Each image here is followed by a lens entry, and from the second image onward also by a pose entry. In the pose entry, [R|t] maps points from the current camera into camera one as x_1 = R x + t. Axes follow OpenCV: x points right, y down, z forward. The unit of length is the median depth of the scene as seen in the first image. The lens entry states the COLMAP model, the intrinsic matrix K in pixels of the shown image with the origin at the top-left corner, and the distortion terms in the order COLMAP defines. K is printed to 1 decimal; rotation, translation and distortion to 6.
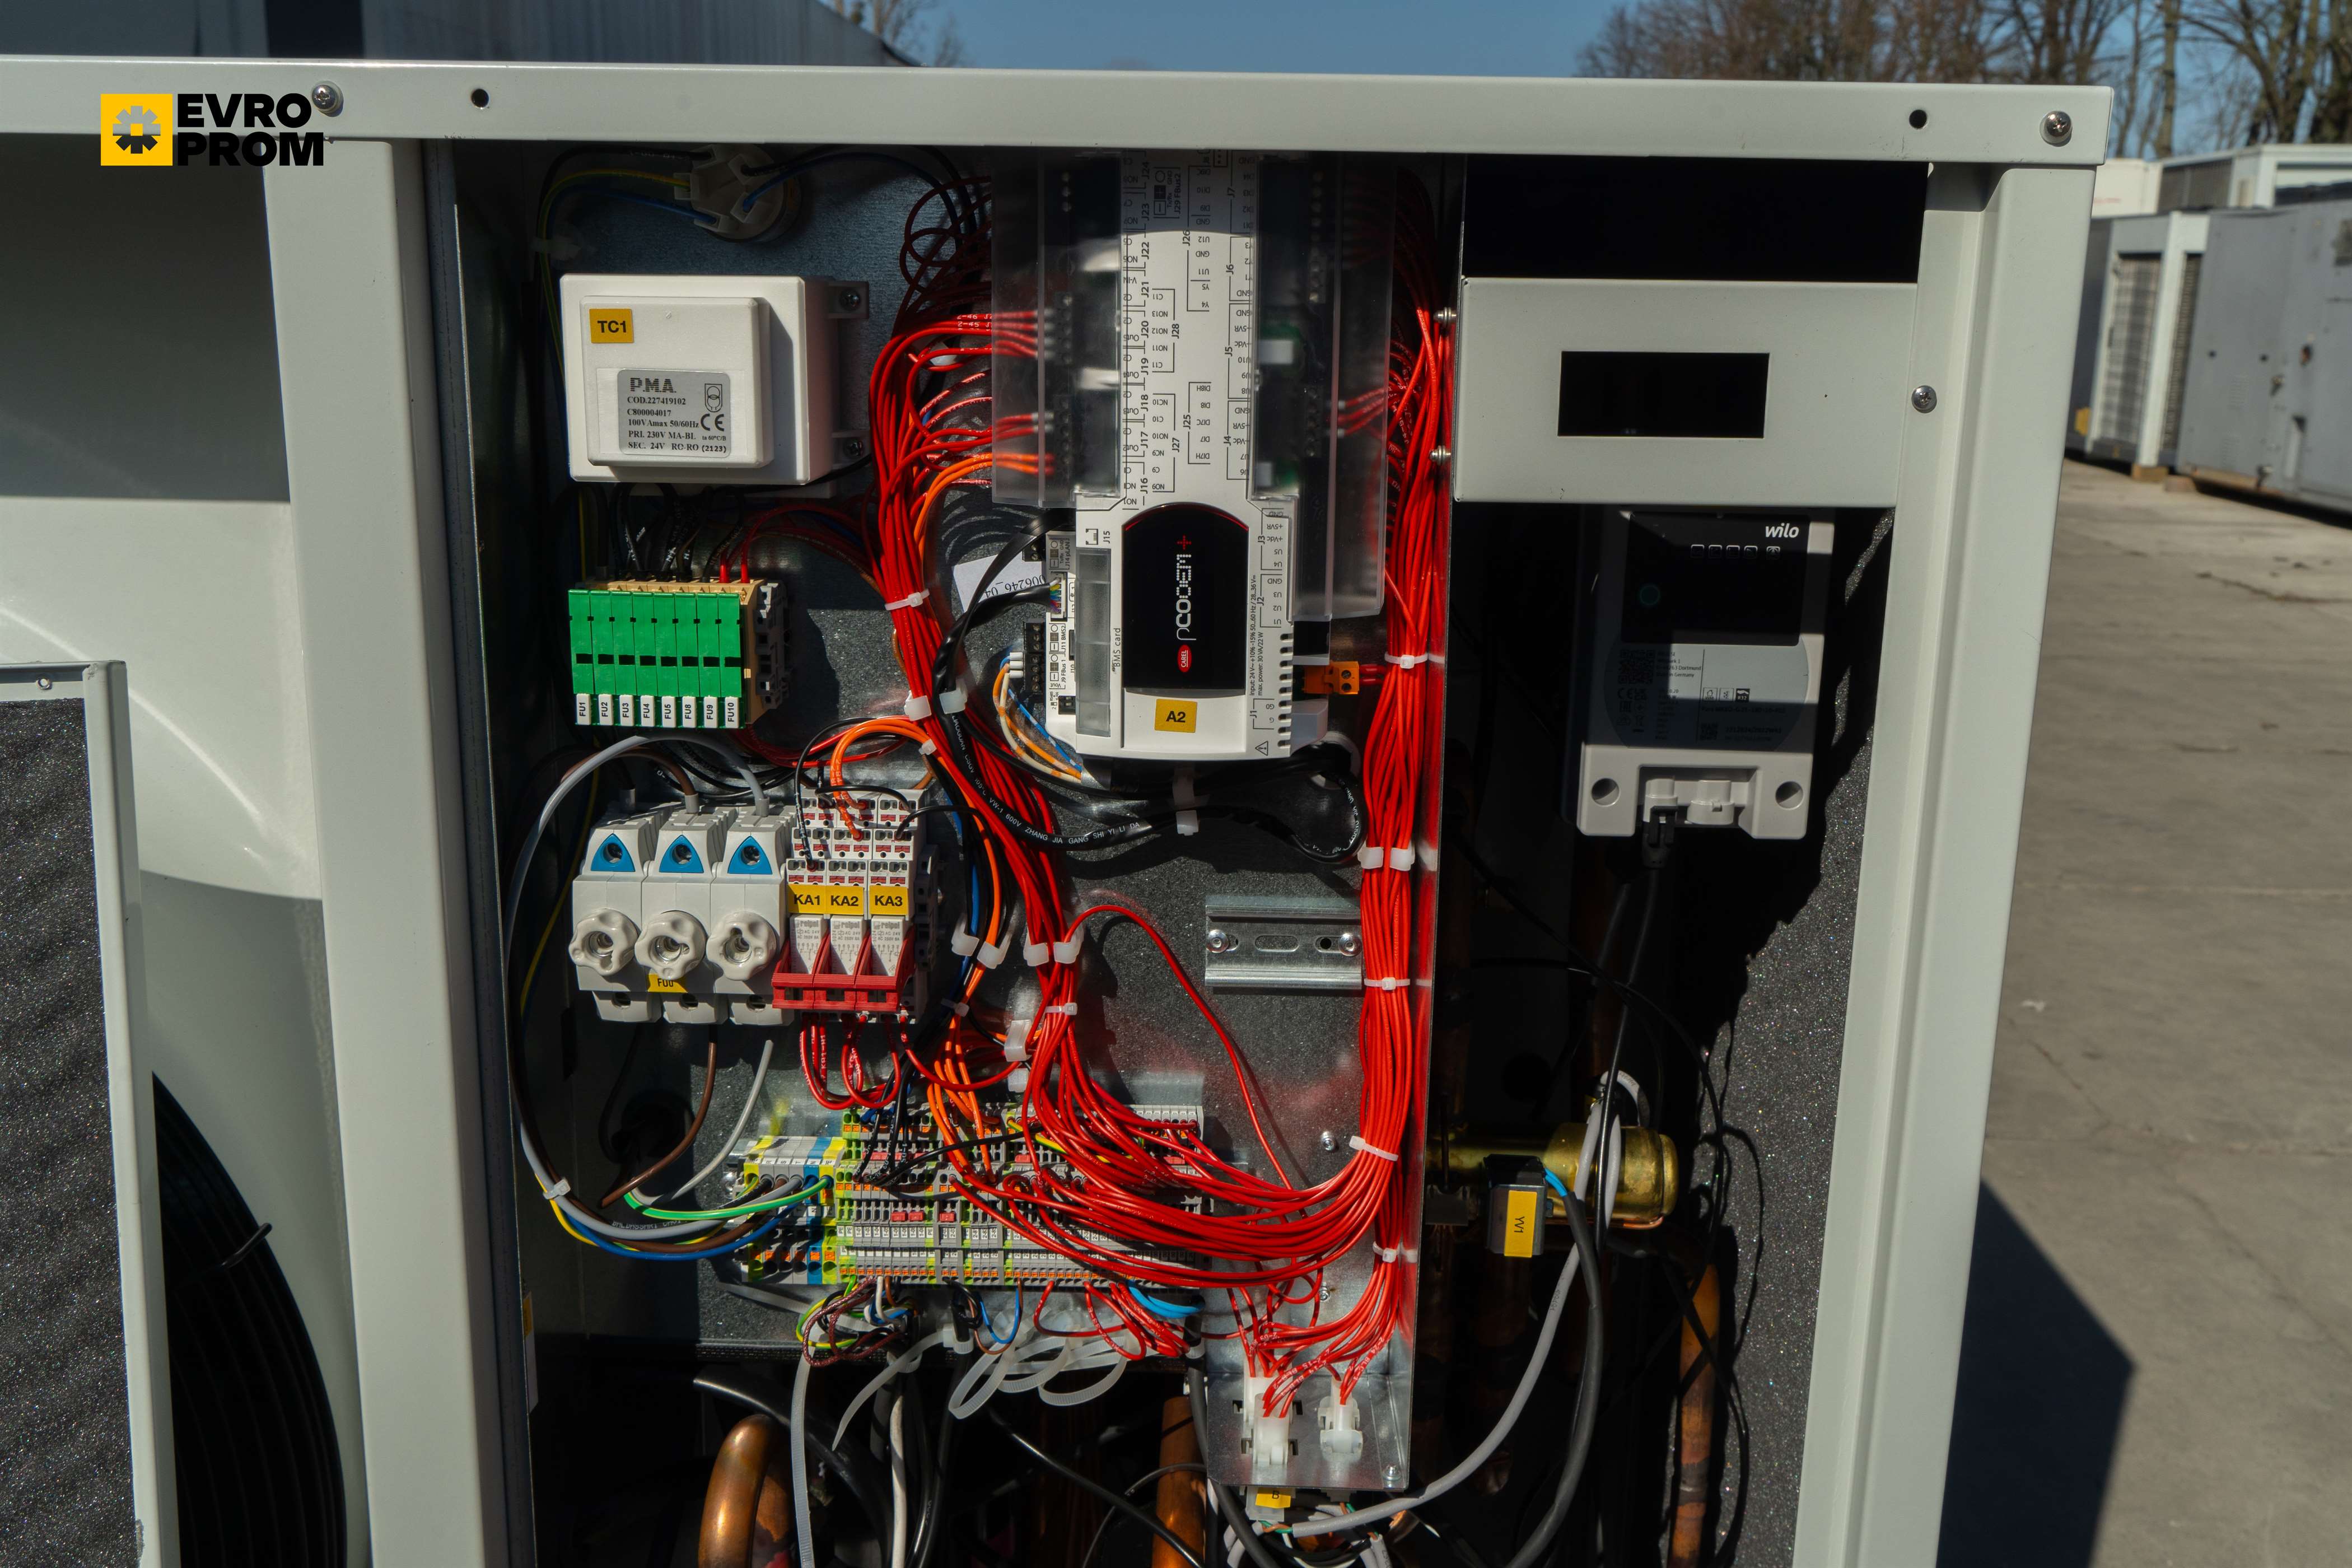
lens RADIAL K [[2113.3, 0, 1176.0], [0, 2113.3, 784.0], [0, 0, 1]] dist [-0.003841, 0.006940]
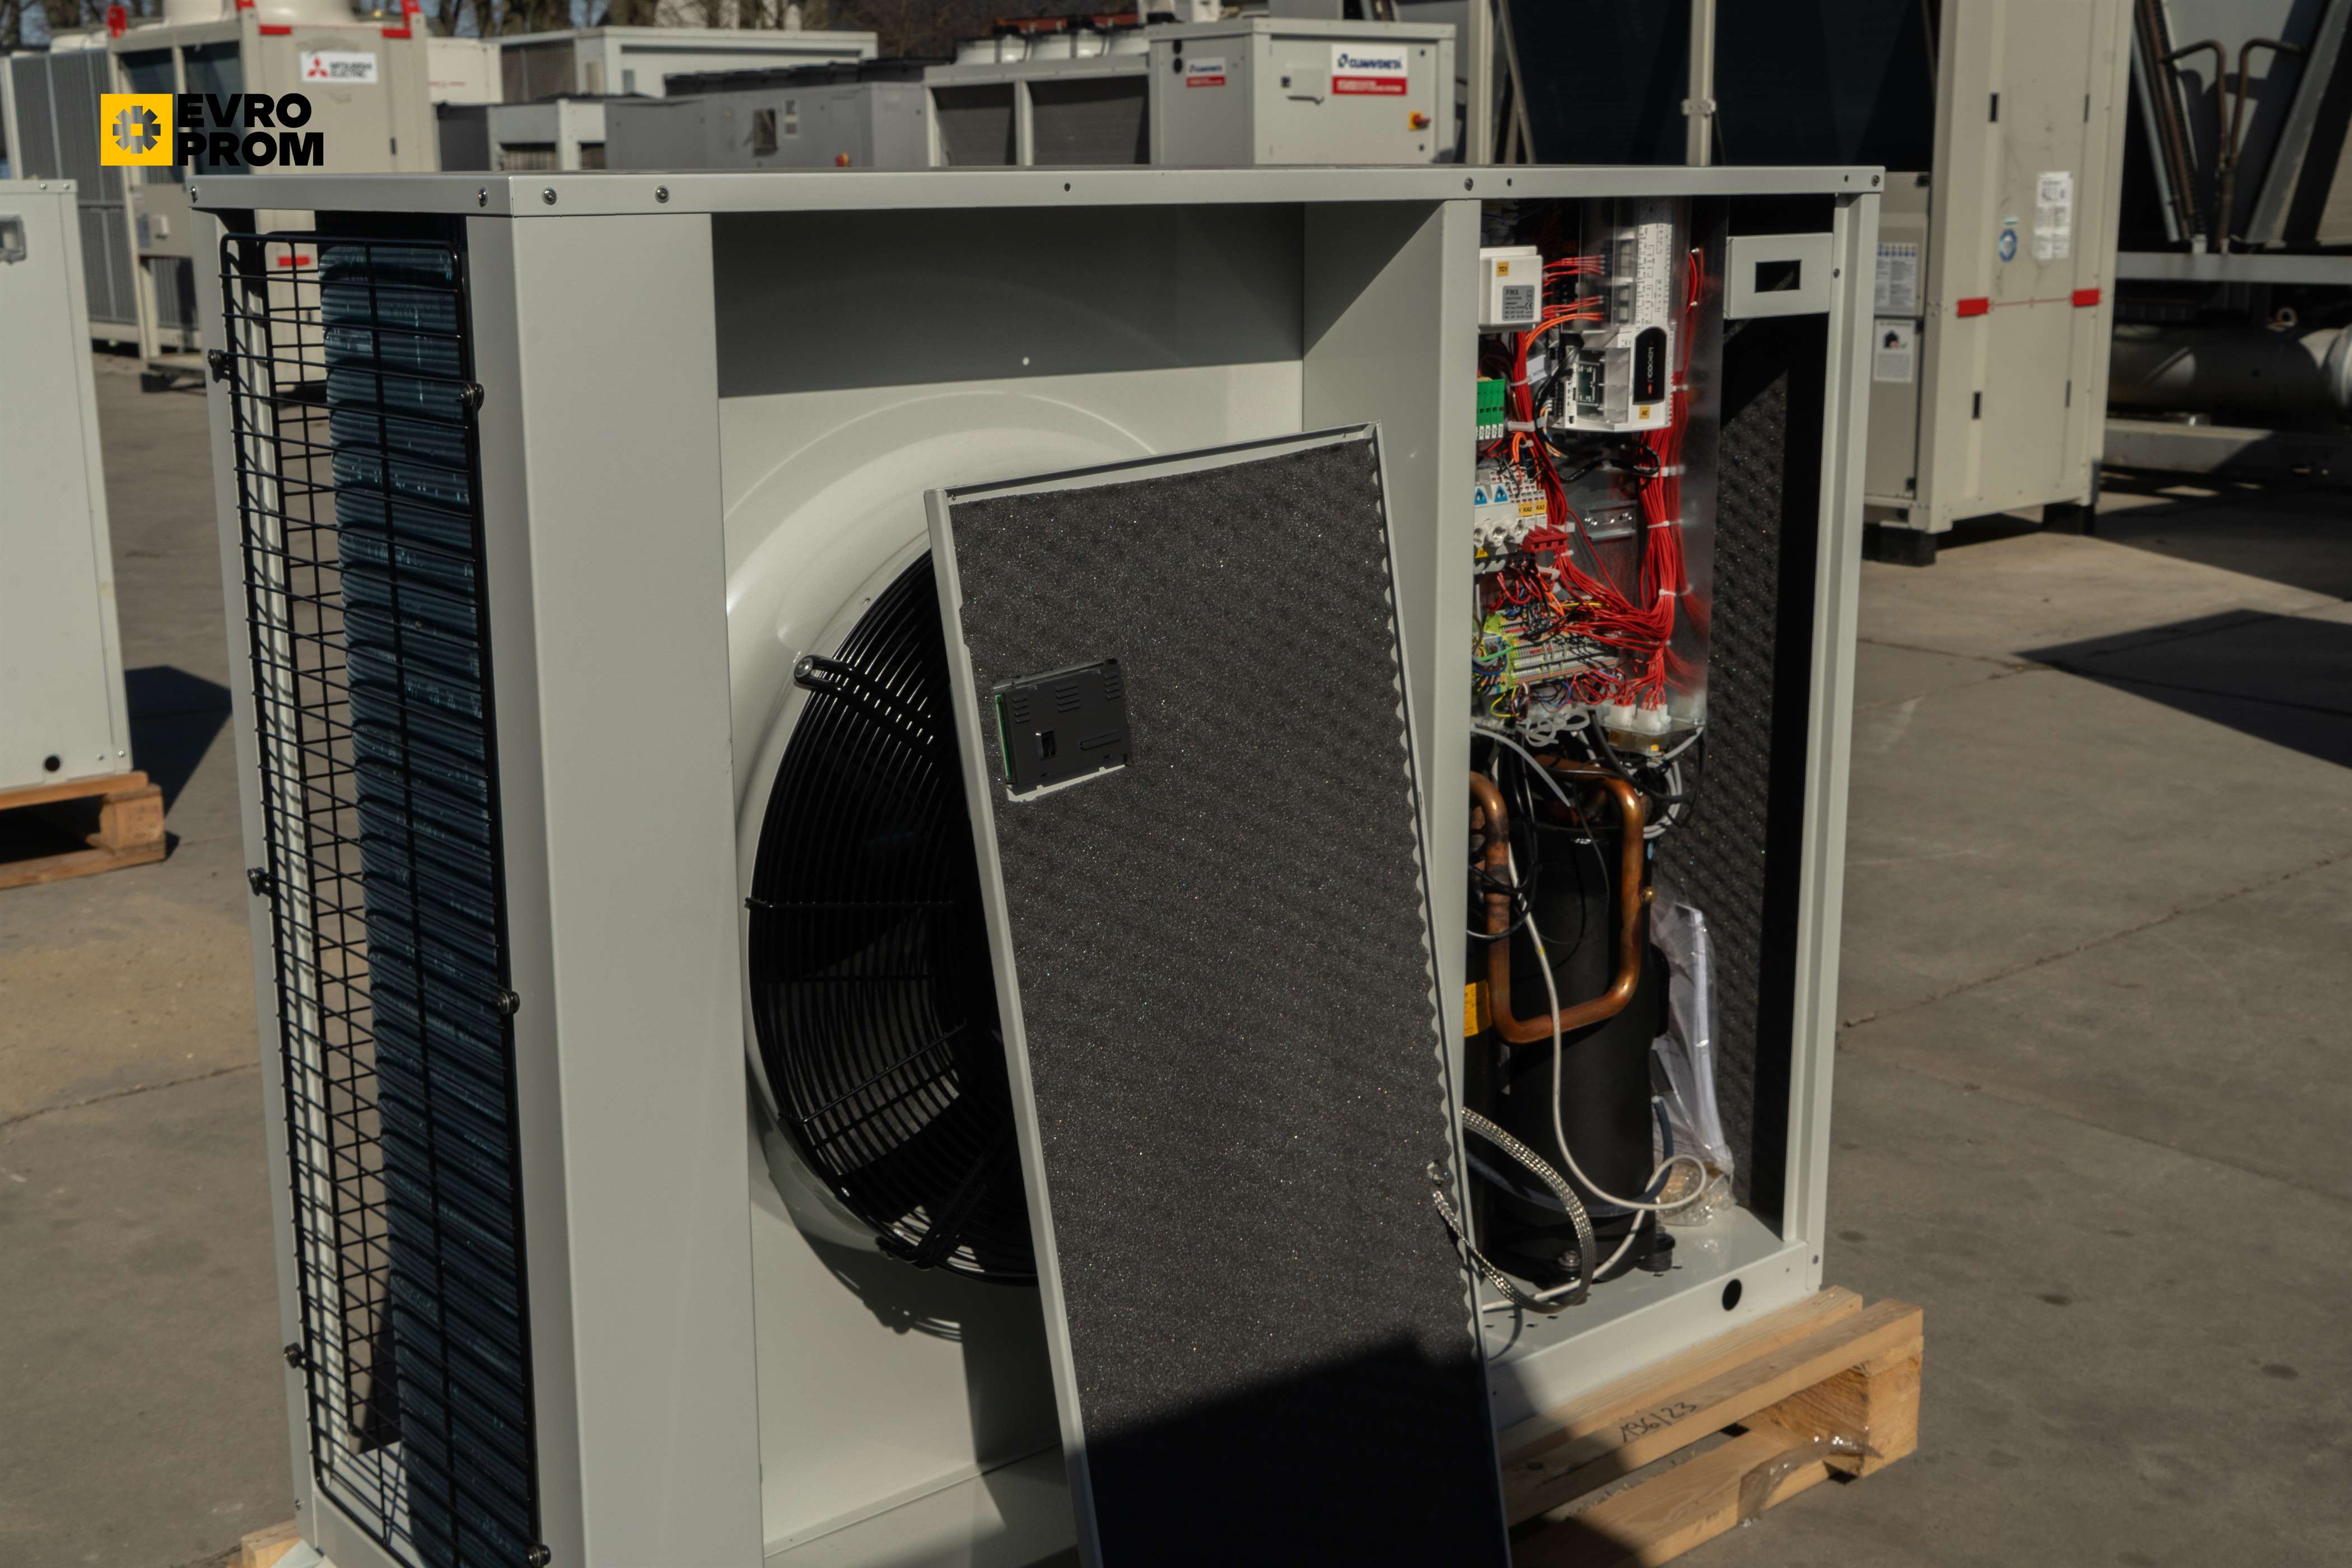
lens RADIAL K [[2650.6, 0, 1176.0], [0, 2650.6, 784.0], [0, 0, 1]] dist [0.012027, 0.026241]
pose [[0.745037, -0.170634, 0.644828, -2.402049], [0.174143, 0.982957, 0.058904, 0.113777], [-0.643889, 0.068407, 0.762054, -0.973757]]
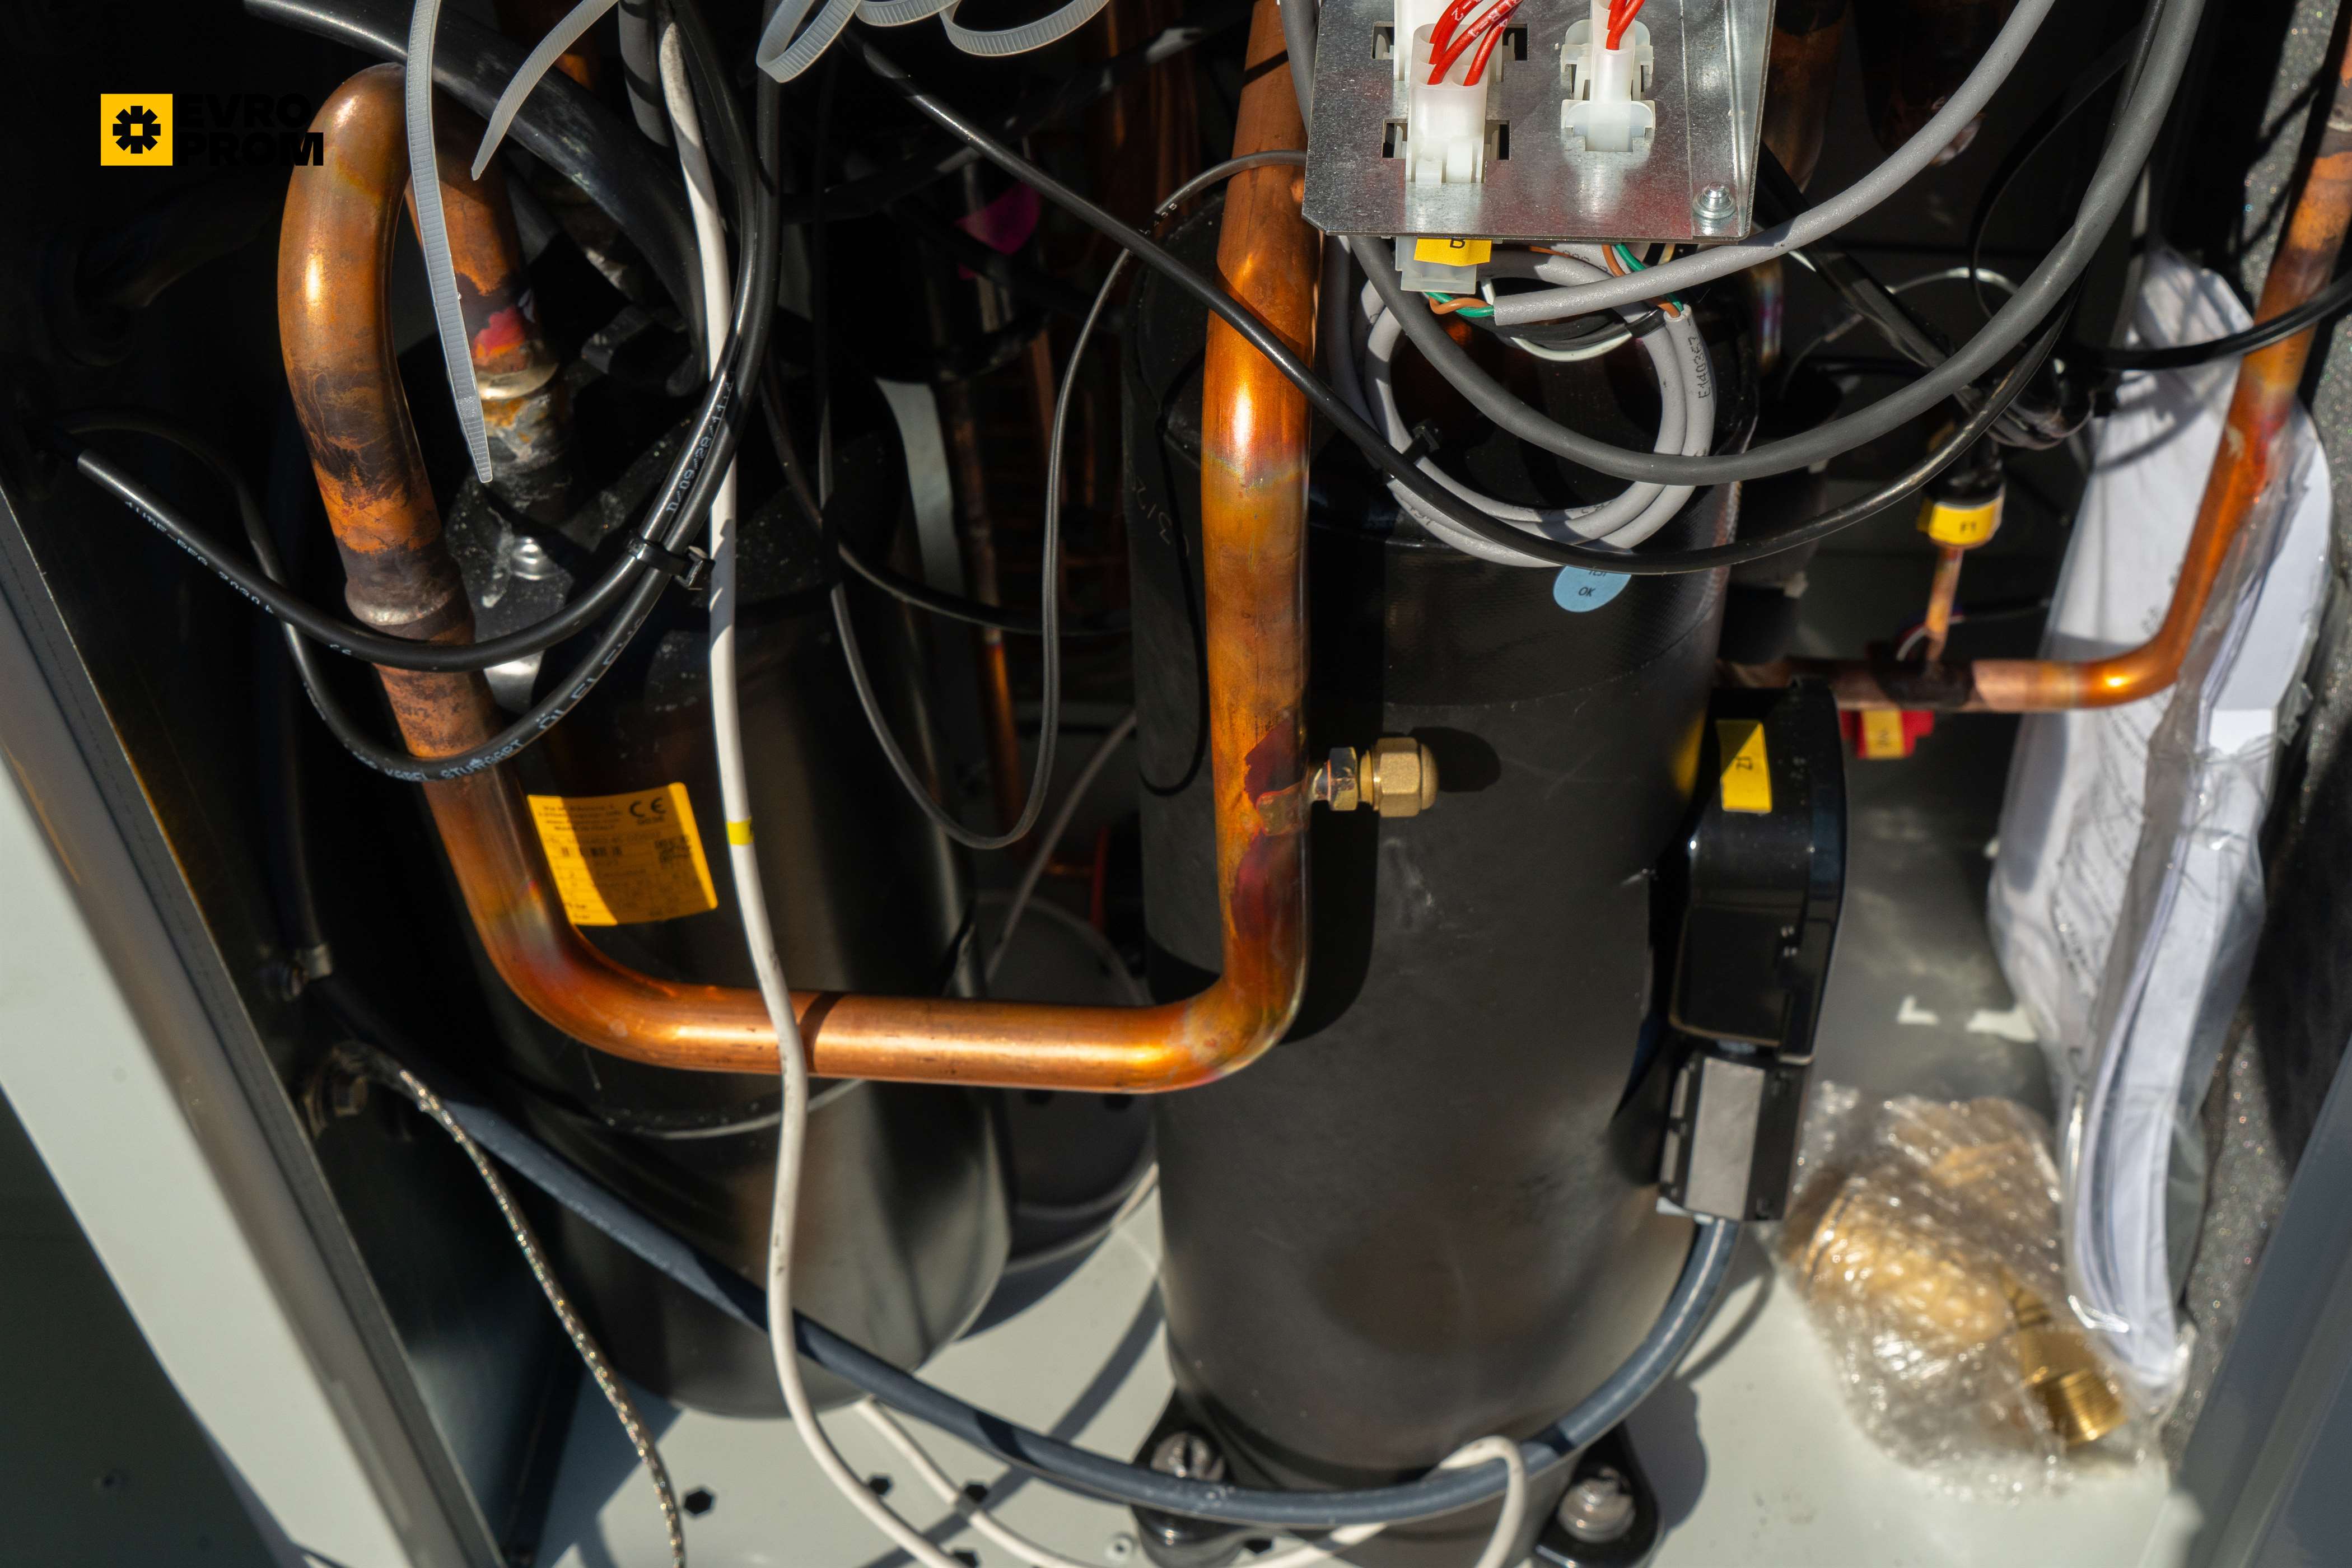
lens RADIAL K [[2984.6, 0, 1176.0], [0, 2984.6, 784.0], [0, 0, 1]] dist [0.055244, 0.025583]
pose [[0.995517, 0.007996, -0.094246, 0.050059], [0.046898, 0.823583, 0.565253, 0.064033], [0.082139, -0.567139, 0.819516, 0.405396]]
